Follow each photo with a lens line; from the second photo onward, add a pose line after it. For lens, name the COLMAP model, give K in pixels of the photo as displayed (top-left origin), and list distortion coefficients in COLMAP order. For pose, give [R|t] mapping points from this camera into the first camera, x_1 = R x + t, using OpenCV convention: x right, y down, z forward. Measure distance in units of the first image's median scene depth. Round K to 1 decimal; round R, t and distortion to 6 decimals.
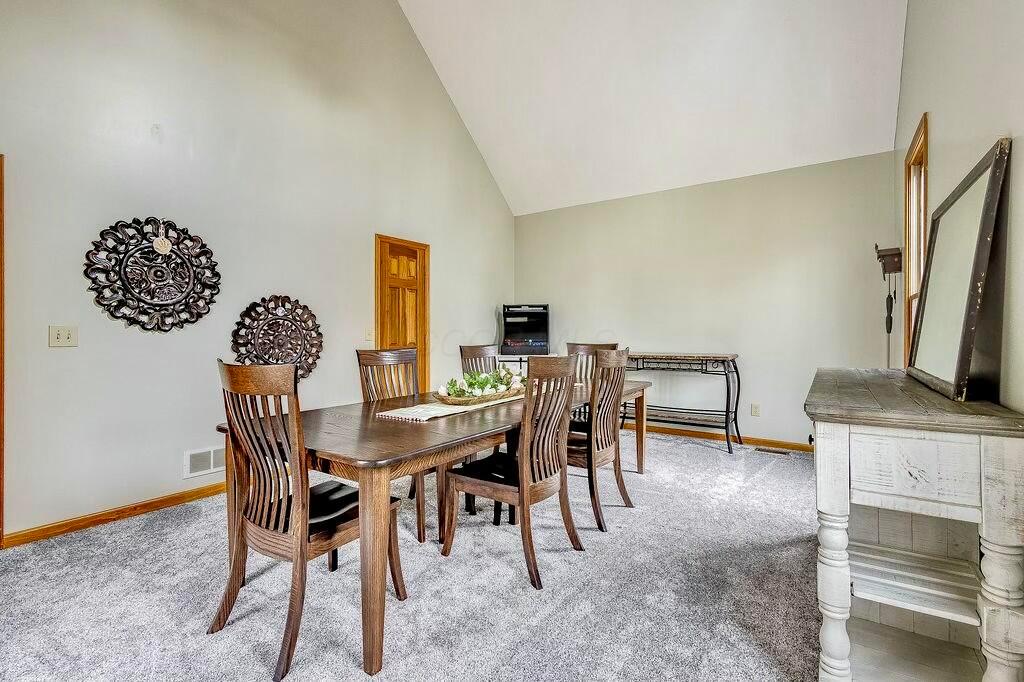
lens RADIAL K [[467.7, 0, 508.9], [0, 467.7, 337.1], [0, 0, 1]] dist [0.008727, 0.000339]
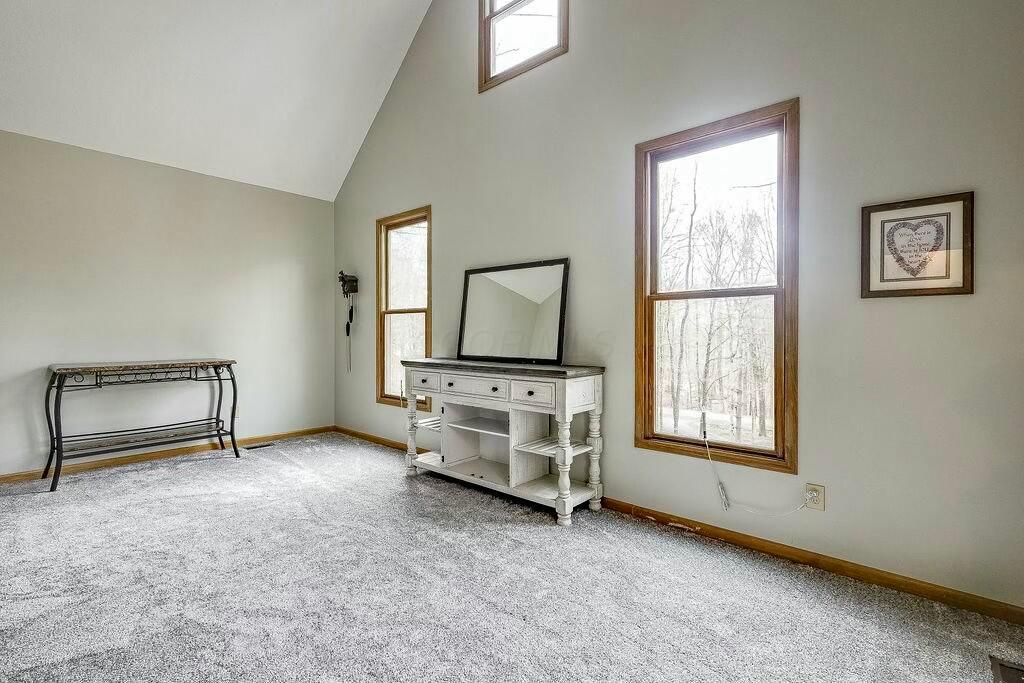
lens RADIAL K [[467.7, 0, 508.9], [0, 467.7, 337.6], [0, 0, 1]] dist [0.008727, 0.000339]
pose [[0.132147, -0.005035, 0.991217, -0.515220], [0.013126, 0.999908, 0.003329, -0.001530], [-0.991143, 0.012571, 0.132201, 0.356912]]
